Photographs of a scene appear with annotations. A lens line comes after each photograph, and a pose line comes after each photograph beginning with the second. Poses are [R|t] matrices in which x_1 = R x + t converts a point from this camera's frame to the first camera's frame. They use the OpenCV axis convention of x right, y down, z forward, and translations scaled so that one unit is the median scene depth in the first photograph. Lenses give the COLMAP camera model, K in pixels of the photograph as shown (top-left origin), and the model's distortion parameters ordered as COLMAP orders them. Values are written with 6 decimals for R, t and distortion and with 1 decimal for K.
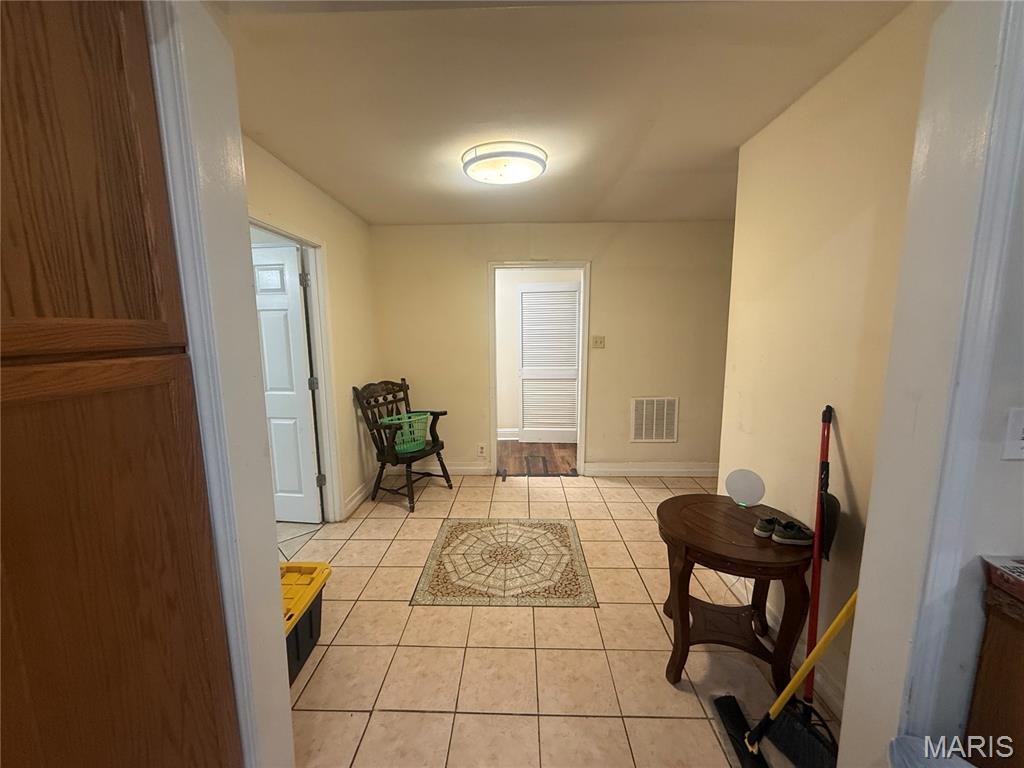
lens RADIAL K [[408.4, 0, 508.6], [0, 408.4, 383.6], [0, 0, 1]] dist [-0.001369, 0.000077]
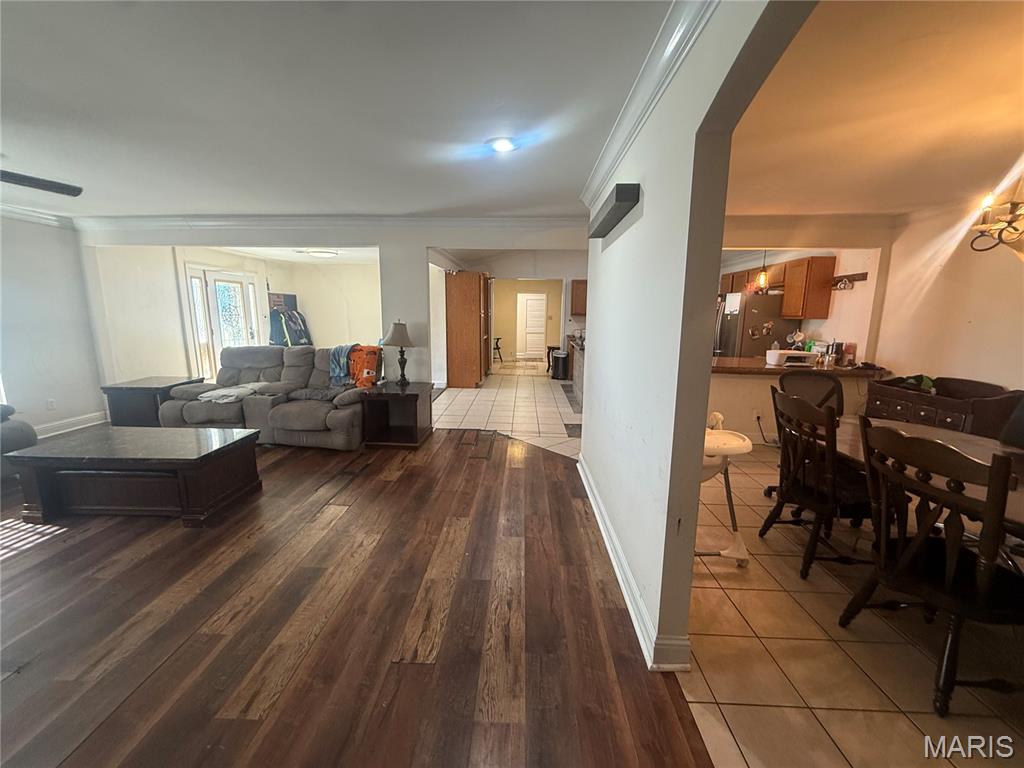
lens RADIAL K [[408.4, 0, 508.6], [0, 408.4, 383.6], [0, 0, 1]] dist [-0.001369, 0.000077]
pose [[0.999346, 0.022495, -0.028307, 0.006639], [-0.021743, 0.999410, 0.026578, 0.323964], [0.028889, -0.025946, 0.999246, -2.125363]]
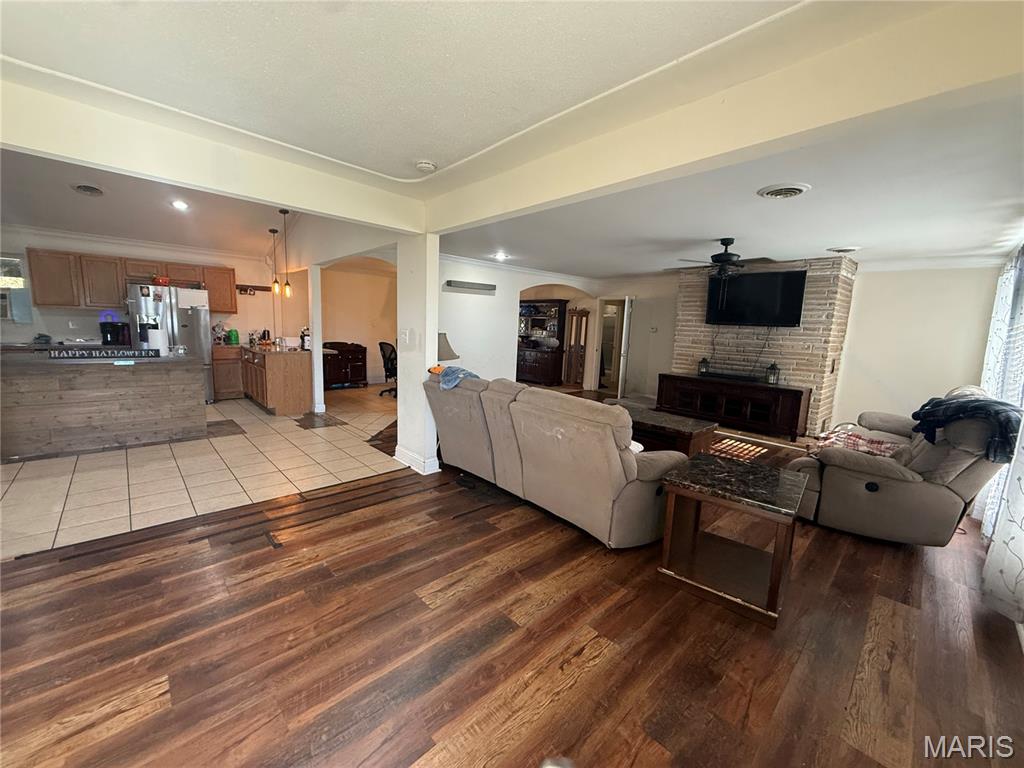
lens RADIAL K [[408.4, 0, 508.6], [0, 408.4, 383.6], [0, 0, 1]] dist [-0.001369, 0.000077]
pose [[-0.690780, -0.126351, 0.711940, -1.203822], [0.067544, 0.969033, 0.237515, 0.081165], [-0.719904, 0.212158, -0.660854, -0.398110]]
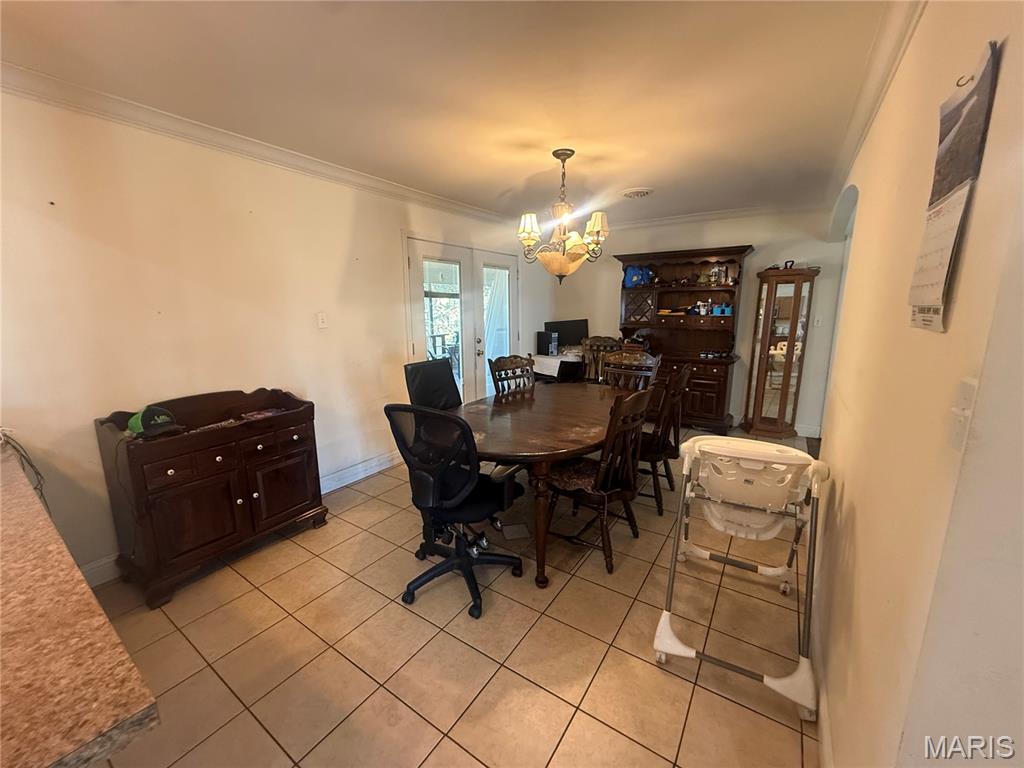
lens RADIAL K [[408.4, 0, 508.6], [0, 408.4, 383.6], [0, 0, 1]] dist [-0.001369, 0.000077]
pose [[-0.829435, -0.094857, 0.550491, 0.240420], [0.090237, 0.949781, 0.299621, 0.155596], [-0.551267, 0.298191, -0.779222, -0.986532]]
